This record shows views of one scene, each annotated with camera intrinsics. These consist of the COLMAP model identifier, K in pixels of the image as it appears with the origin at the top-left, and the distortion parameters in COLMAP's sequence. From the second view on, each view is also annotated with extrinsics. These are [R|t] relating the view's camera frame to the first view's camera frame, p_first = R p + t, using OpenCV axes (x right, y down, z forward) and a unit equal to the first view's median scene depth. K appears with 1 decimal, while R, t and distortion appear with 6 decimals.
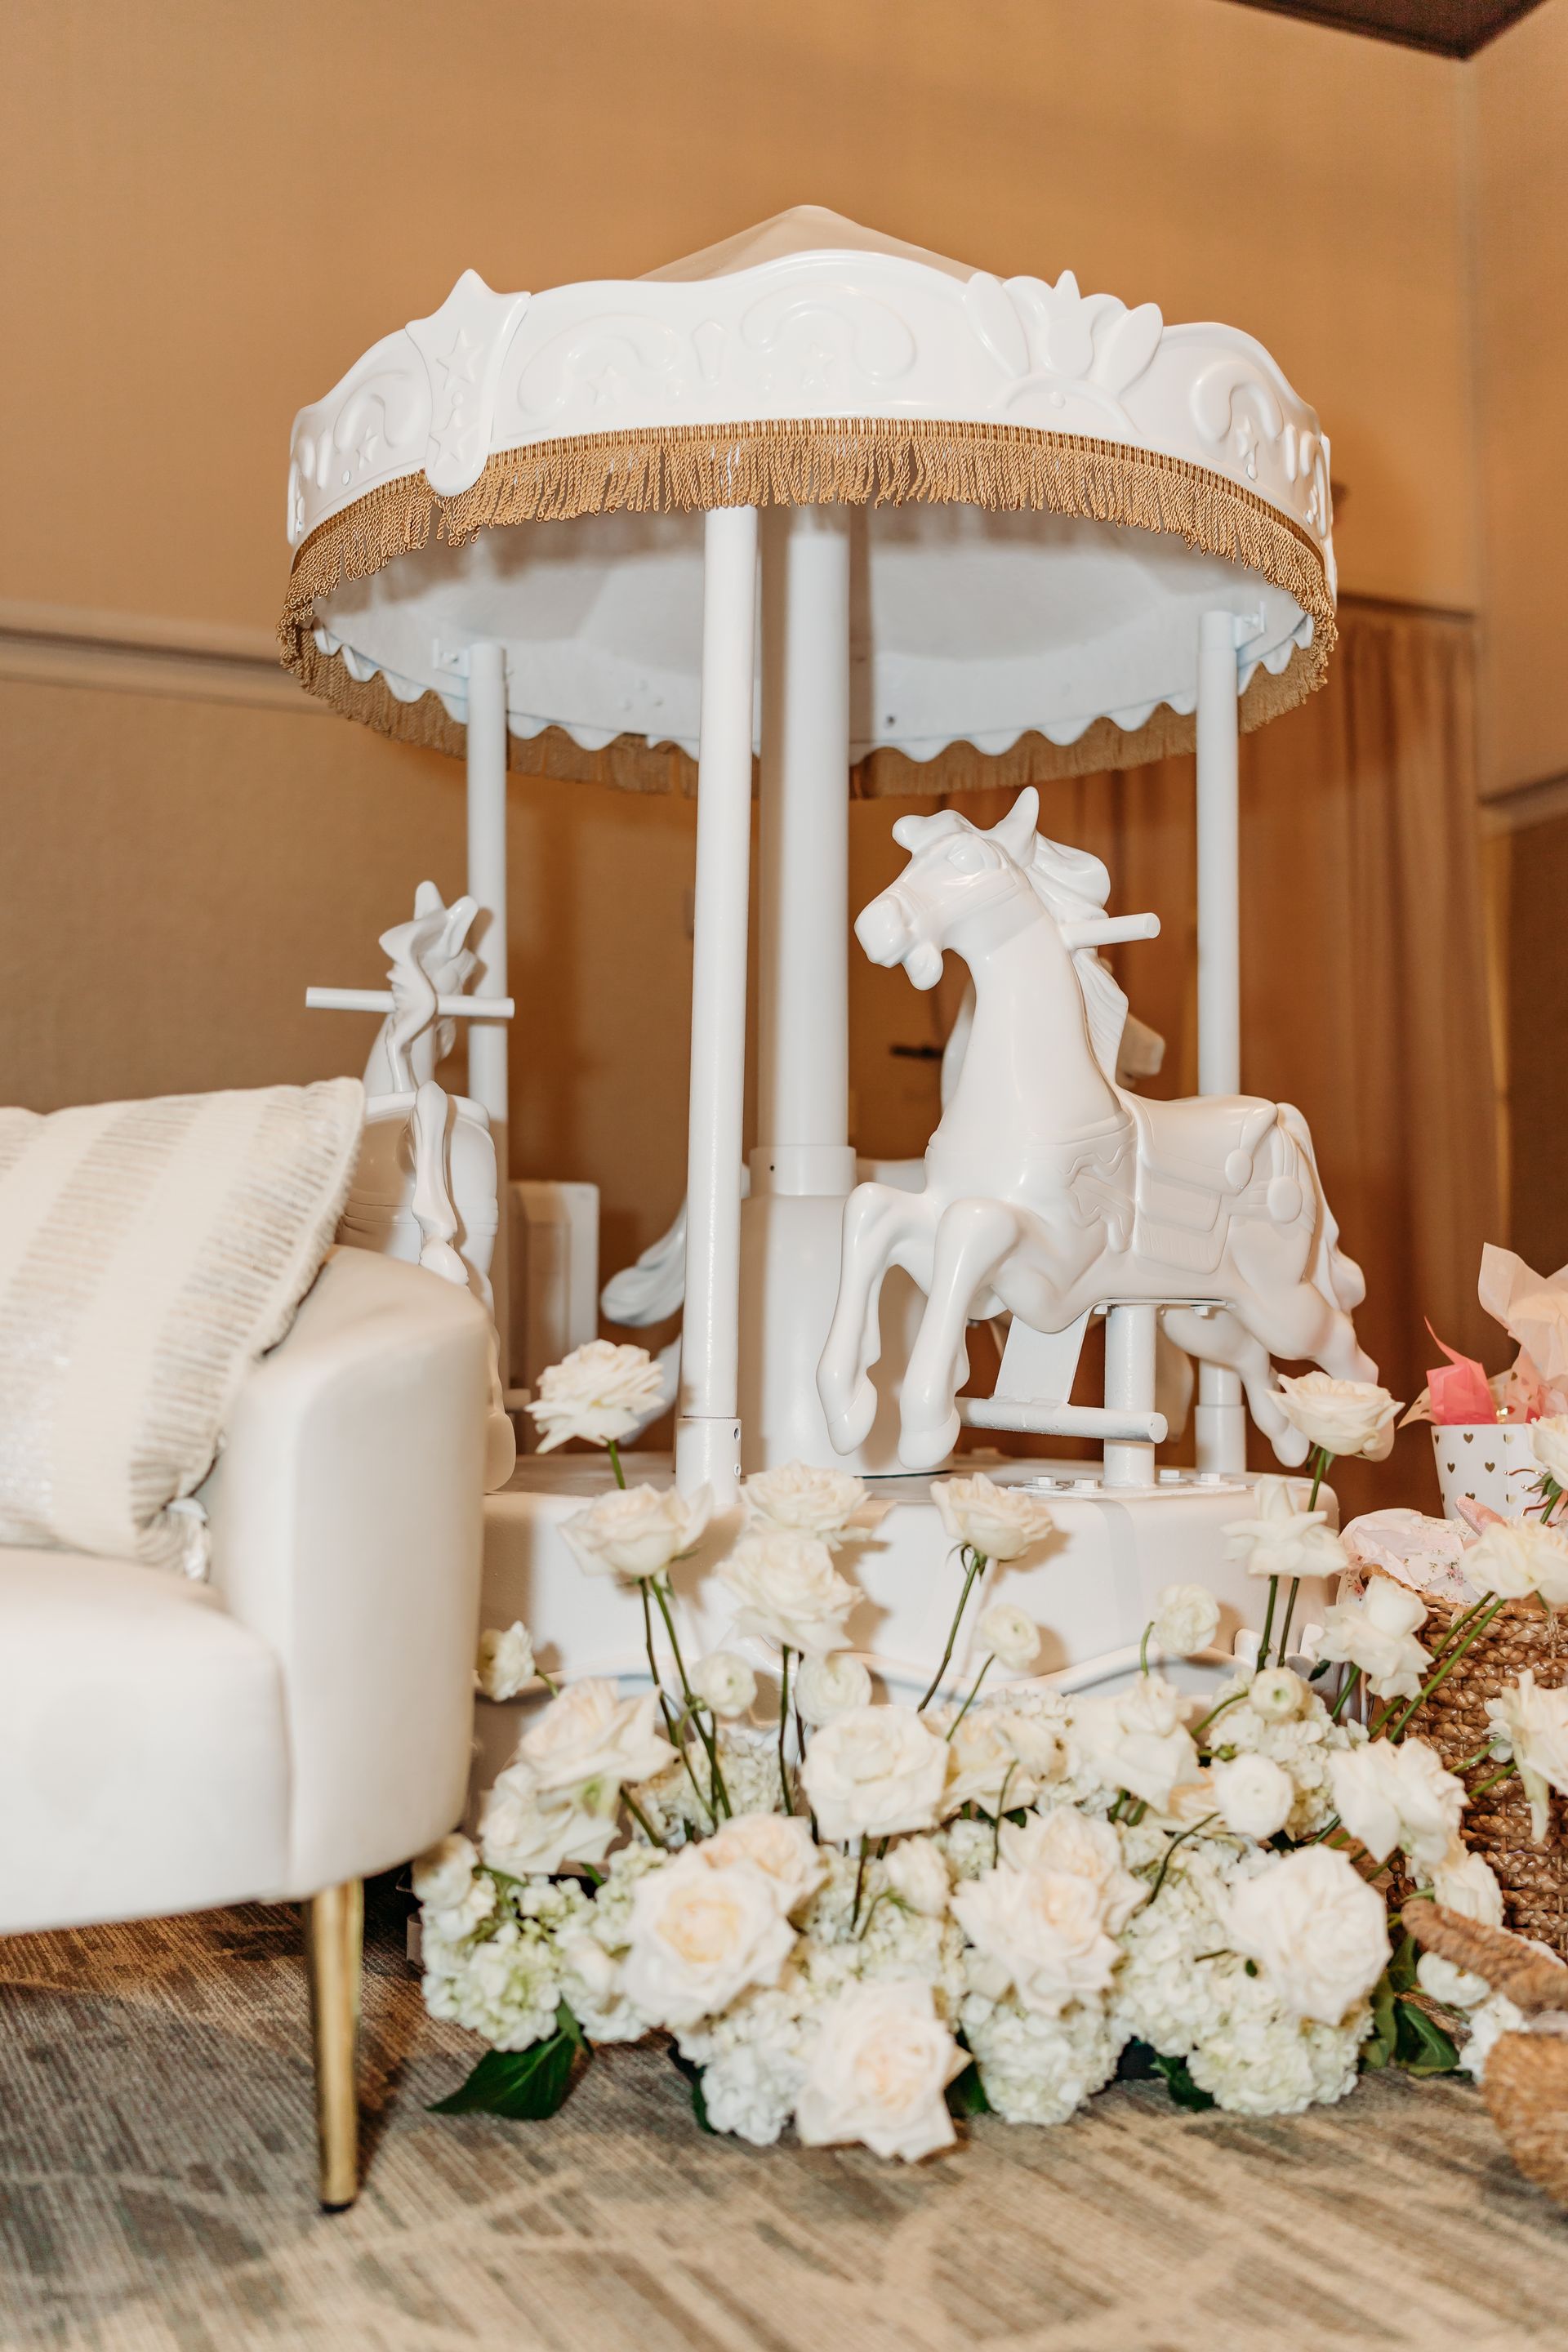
lens RADIAL K [[2428.3, 0, 764.4], [0, 2428.3, 1165.8], [0, 0, 1]] dist [0.002245, -0.007729]
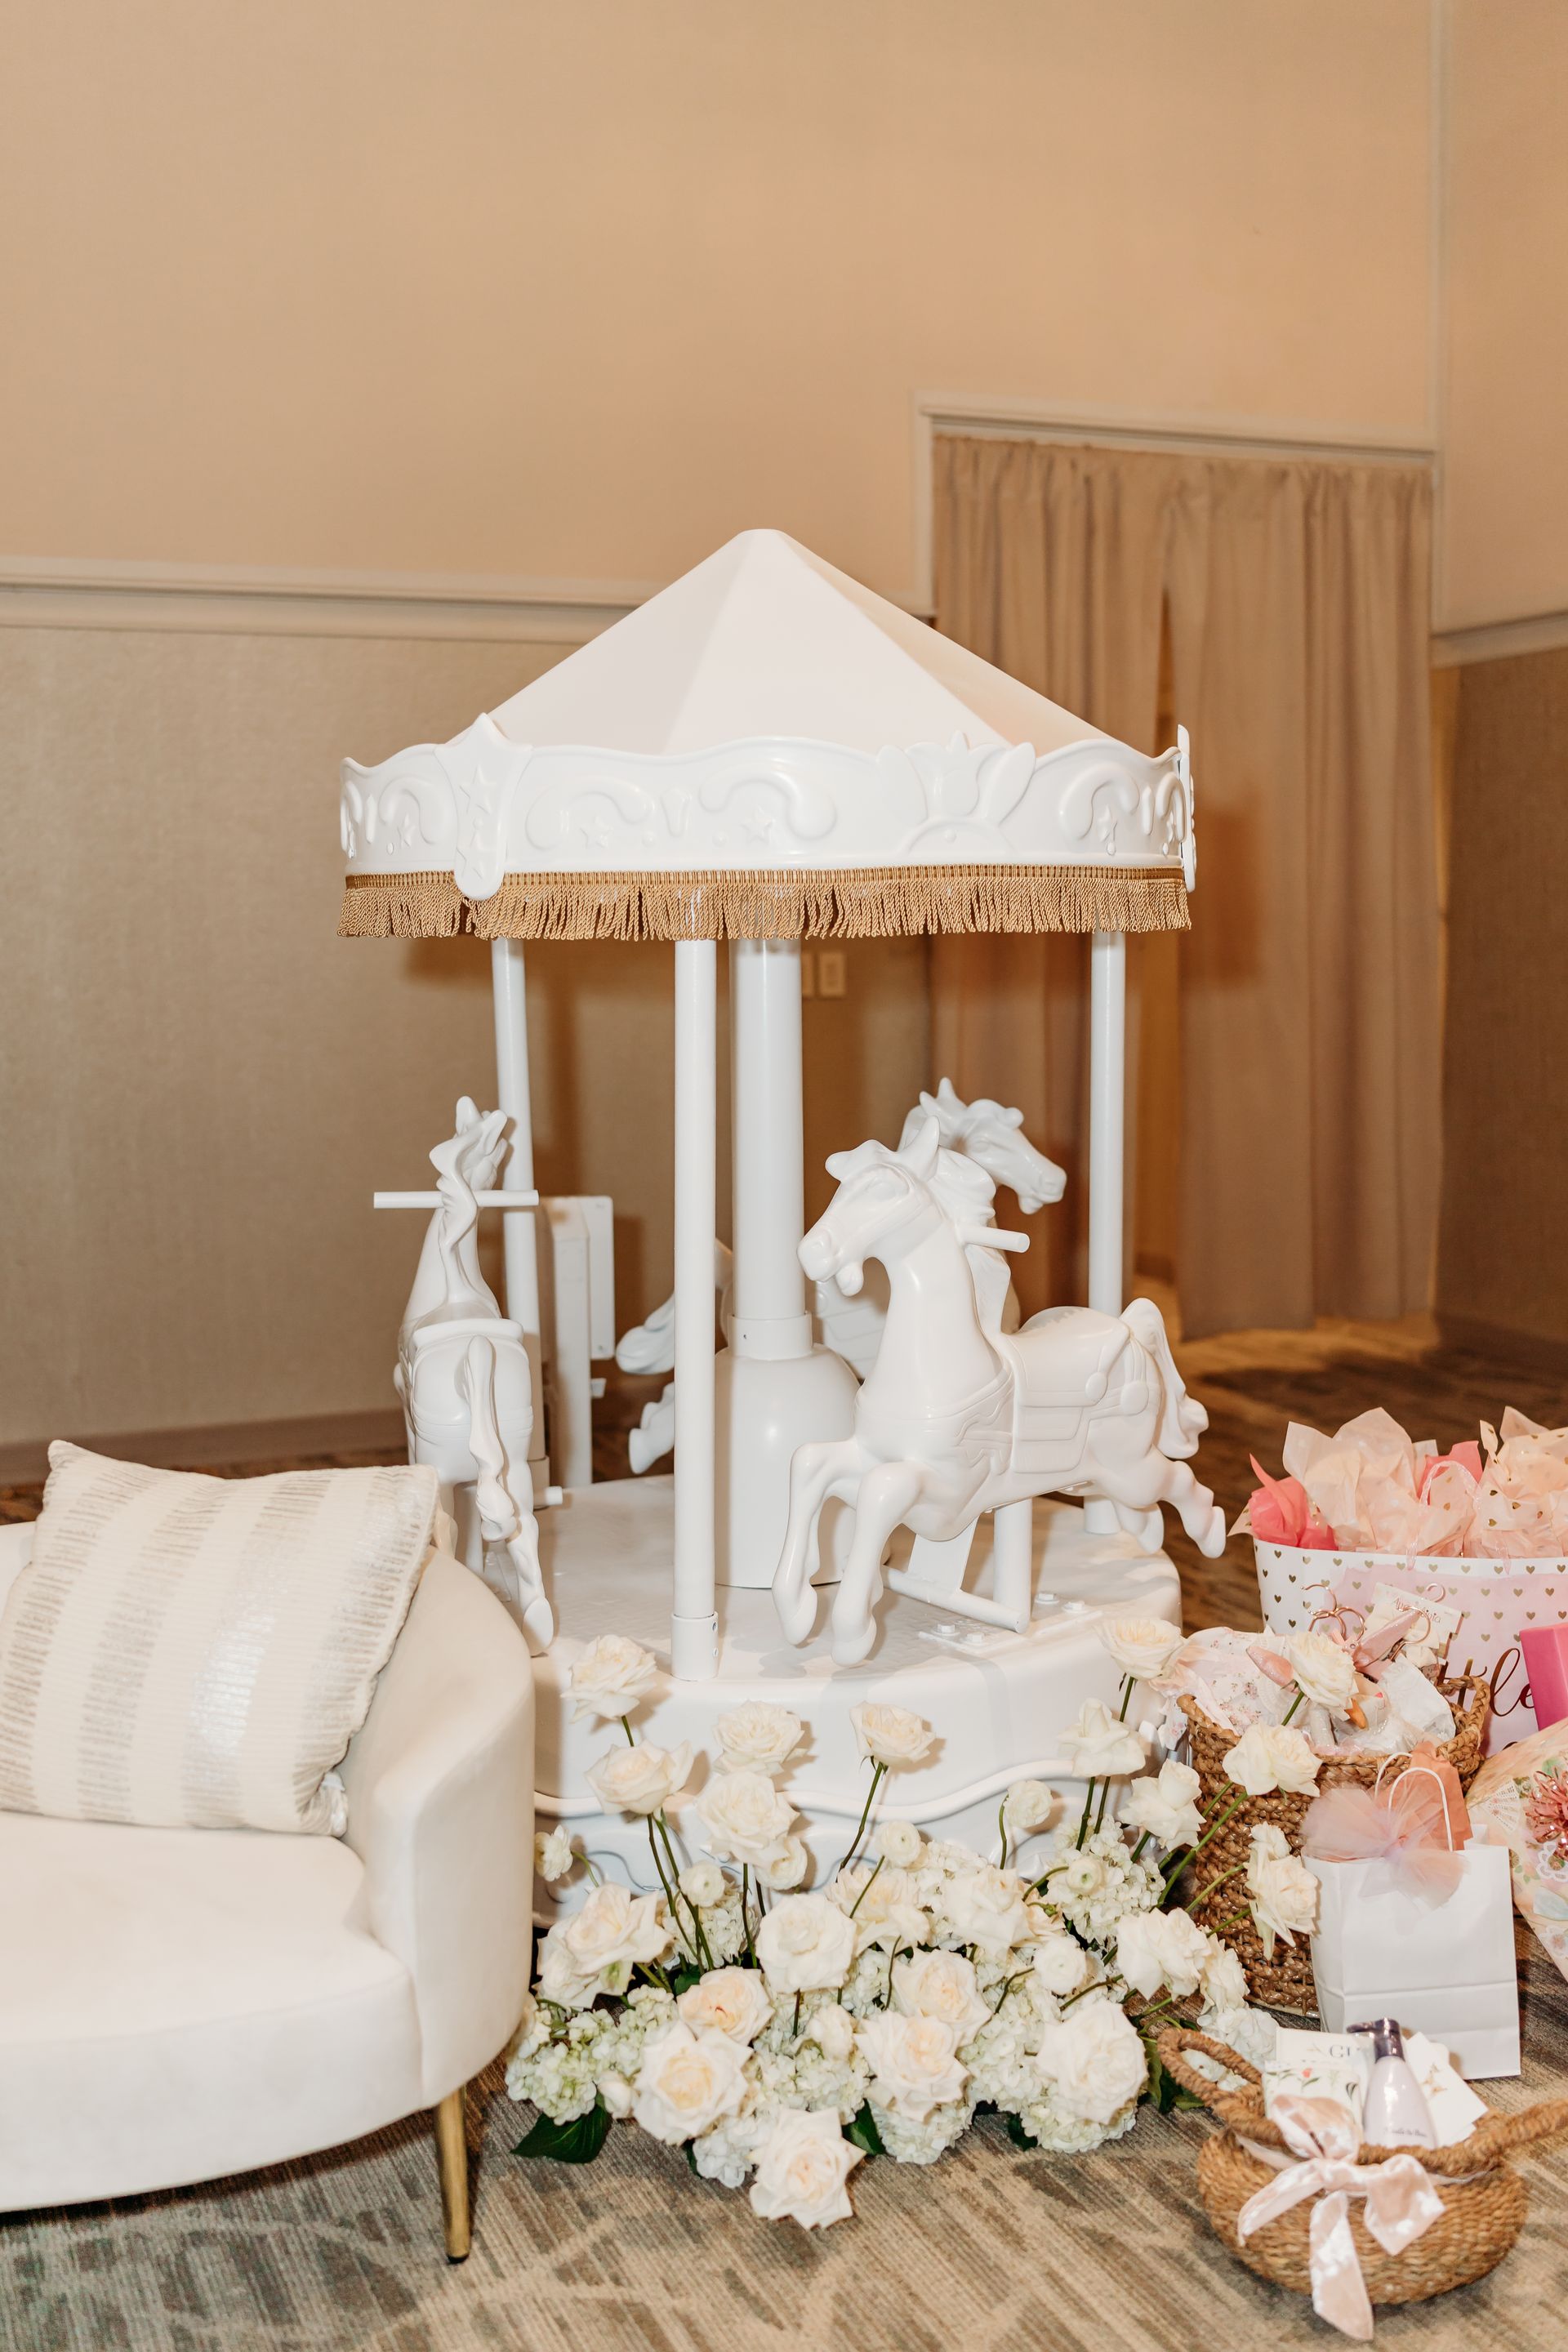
lens RADIAL K [[2428.3, 0, 764.4], [0, 2428.3, 1165.8], [0, 0, 1]] dist [0.002245, -0.007729]
pose [[0.999769, -0.016776, -0.013402, 0.048328], [0.018989, 0.982139, 0.187195, -0.492627], [0.010023, -0.187406, 0.982231, -0.359878]]
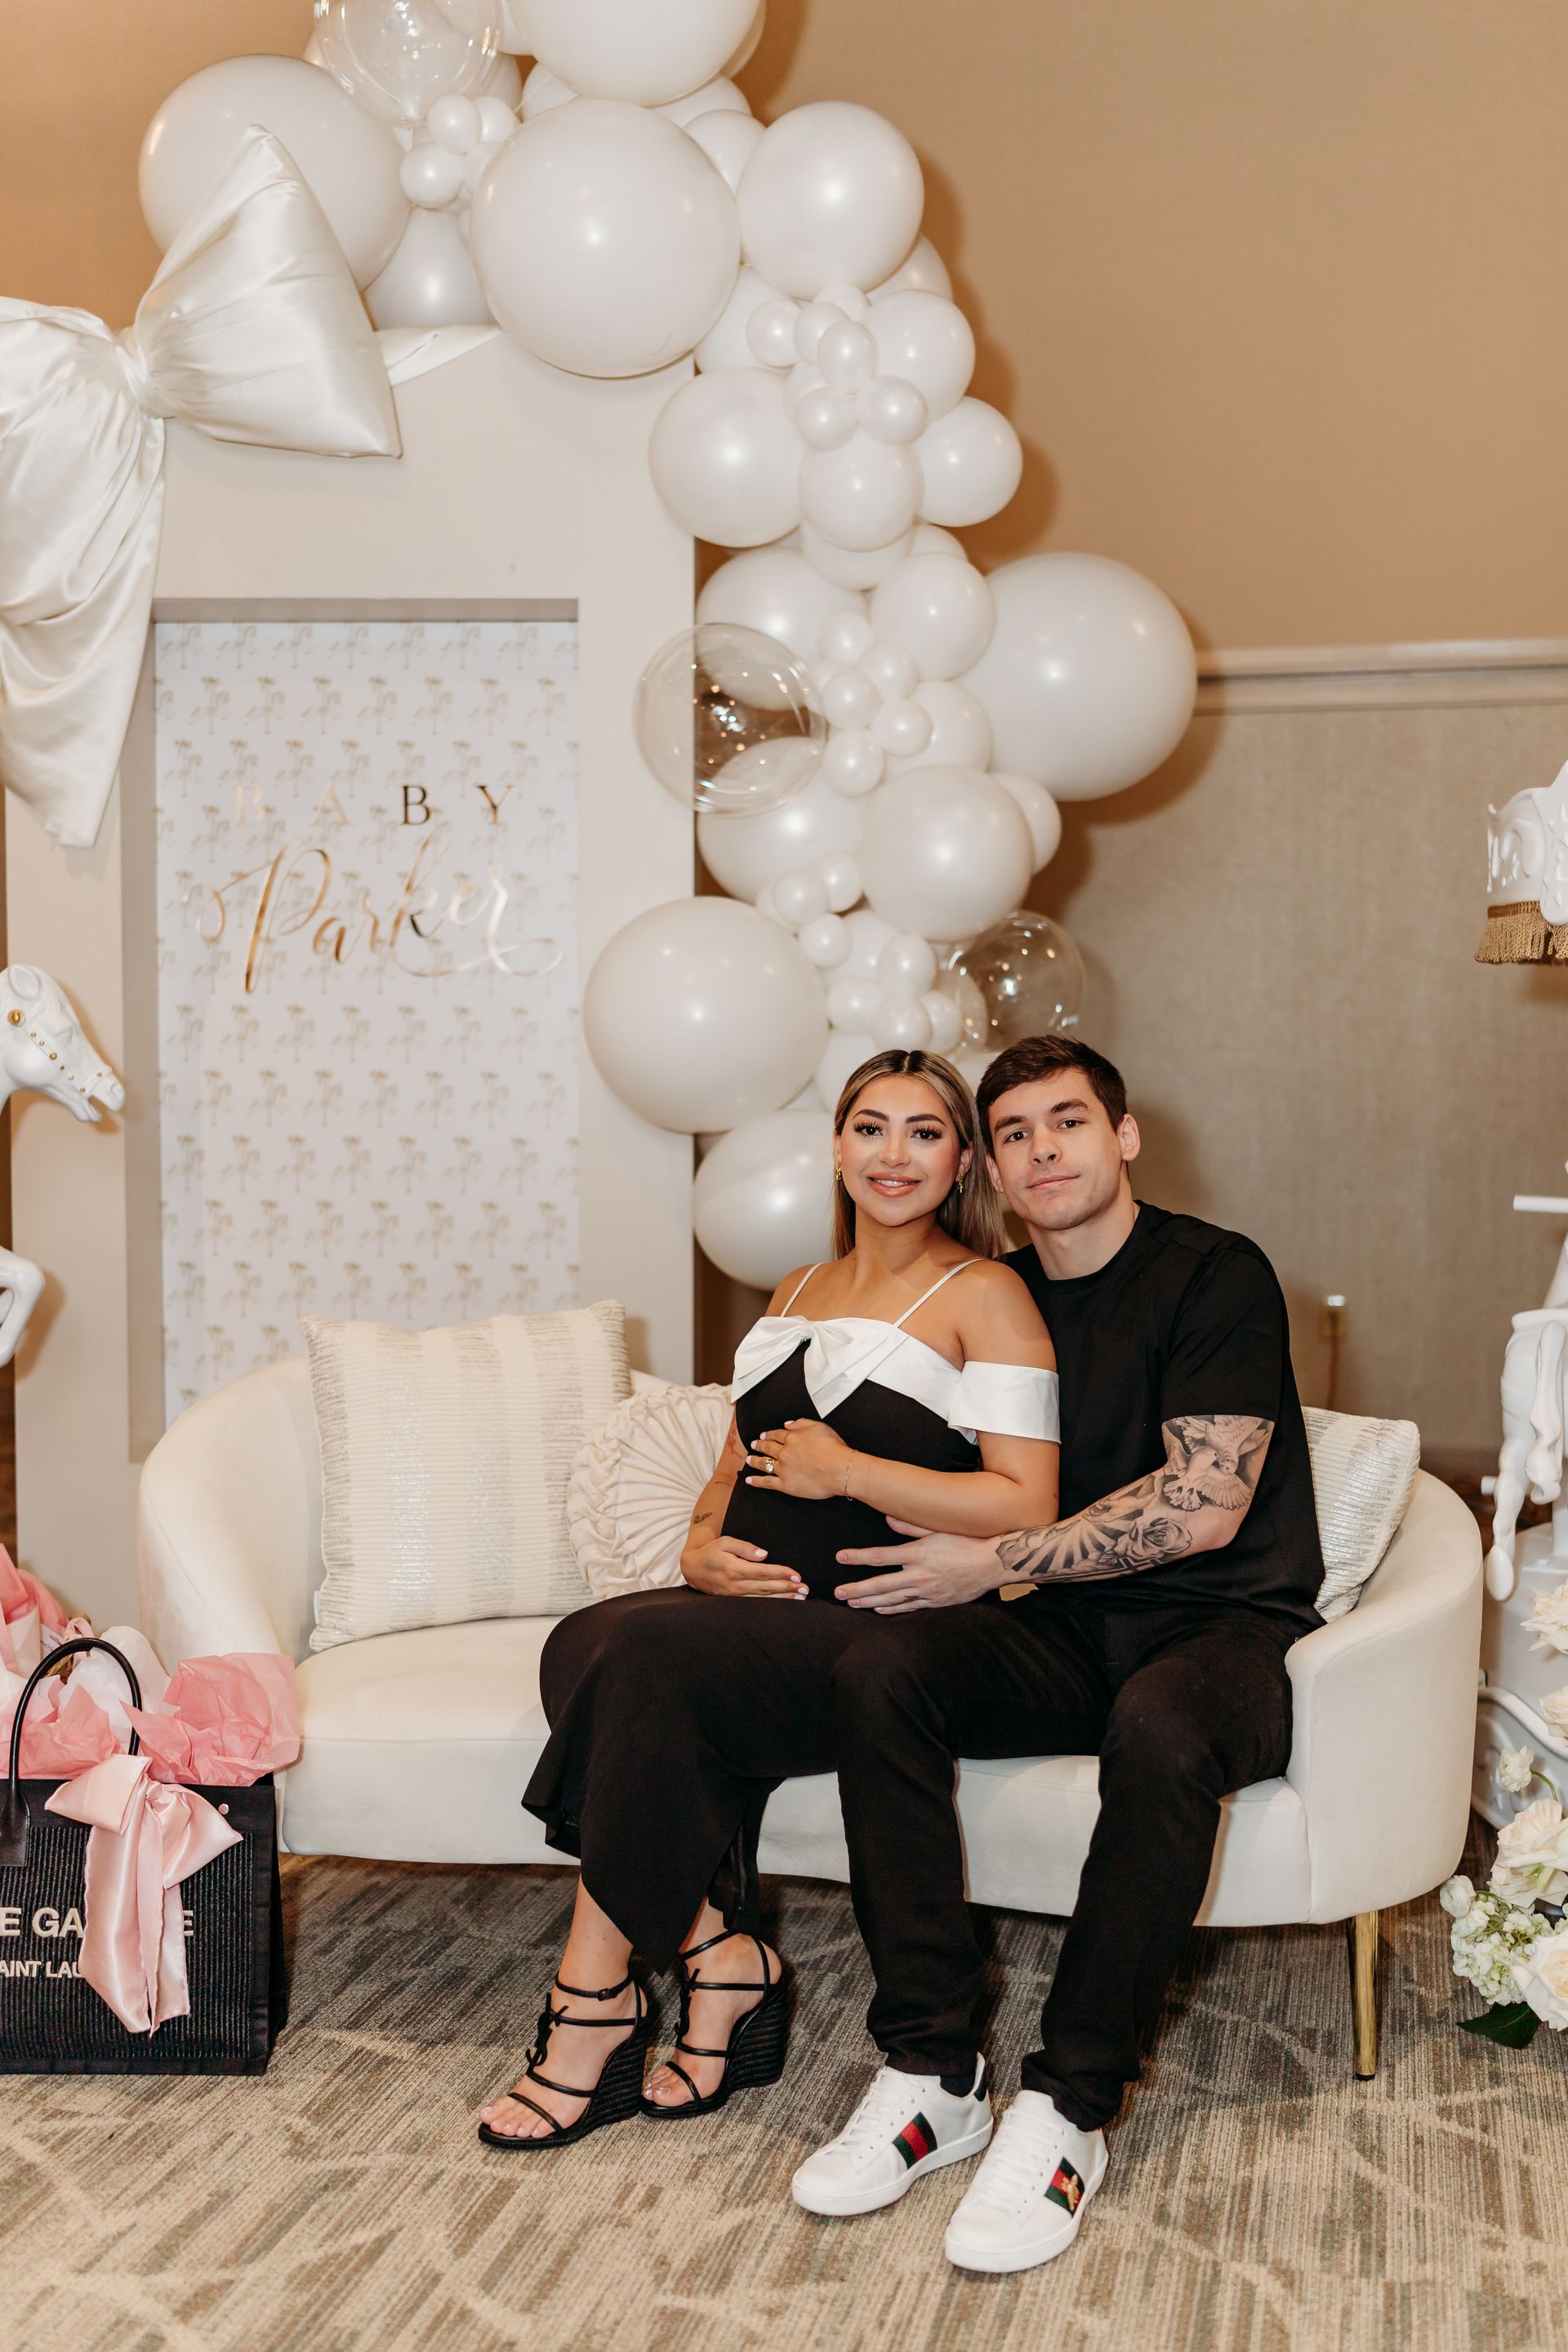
lens RADIAL K [[2428.3, 0, 764.4], [0, 2428.3, 1165.8], [0, 0, 1]] dist [0.002245, -0.007729]
pose [[0.790742, 0.035634, -0.611112, 0.498774], [0.054831, 0.990168, 0.128686, -0.453856], [0.609689, -0.135265, 0.781014, -0.542183]]
